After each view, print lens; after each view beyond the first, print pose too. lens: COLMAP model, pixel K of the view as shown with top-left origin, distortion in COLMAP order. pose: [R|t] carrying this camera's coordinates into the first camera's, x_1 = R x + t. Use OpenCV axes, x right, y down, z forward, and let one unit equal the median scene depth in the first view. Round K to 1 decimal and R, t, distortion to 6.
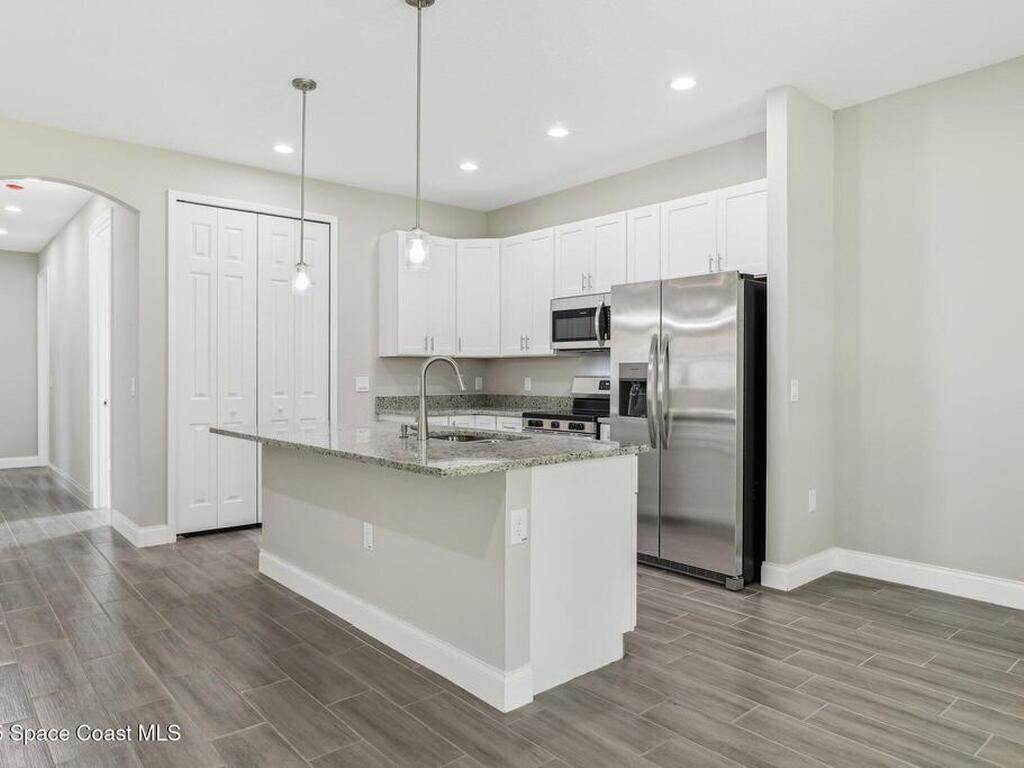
lens RADIAL K [[668.5, 0, 512.8], [0, 668.5, 380.0], [0, 0, 1]] dist [-0.007521, -0.000045]
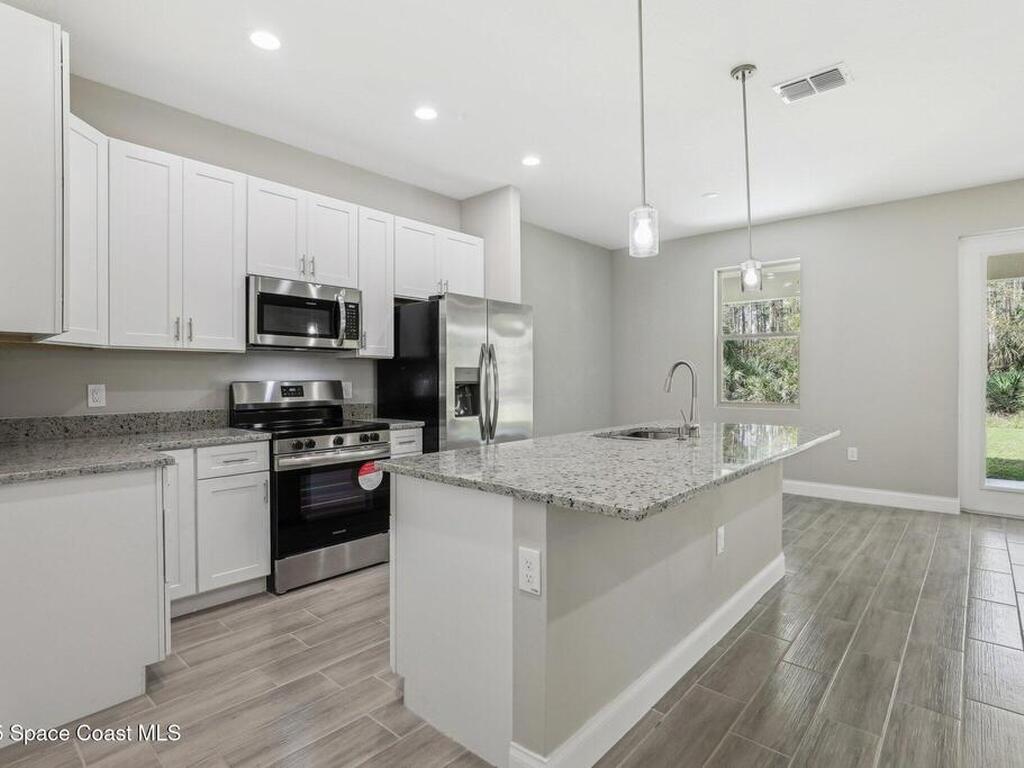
lens RADIAL K [[542.3, 0, 512.9], [0, 542.3, 384.1], [0, 0, 1]] dist [-0.004975, -0.000441]
pose [[-0.138337, 0.000407, 0.990385, -0.632626], [0.015995, 0.999870, 0.001823, 0.001744], [-0.990256, 0.016093, -0.138326, 0.923634]]
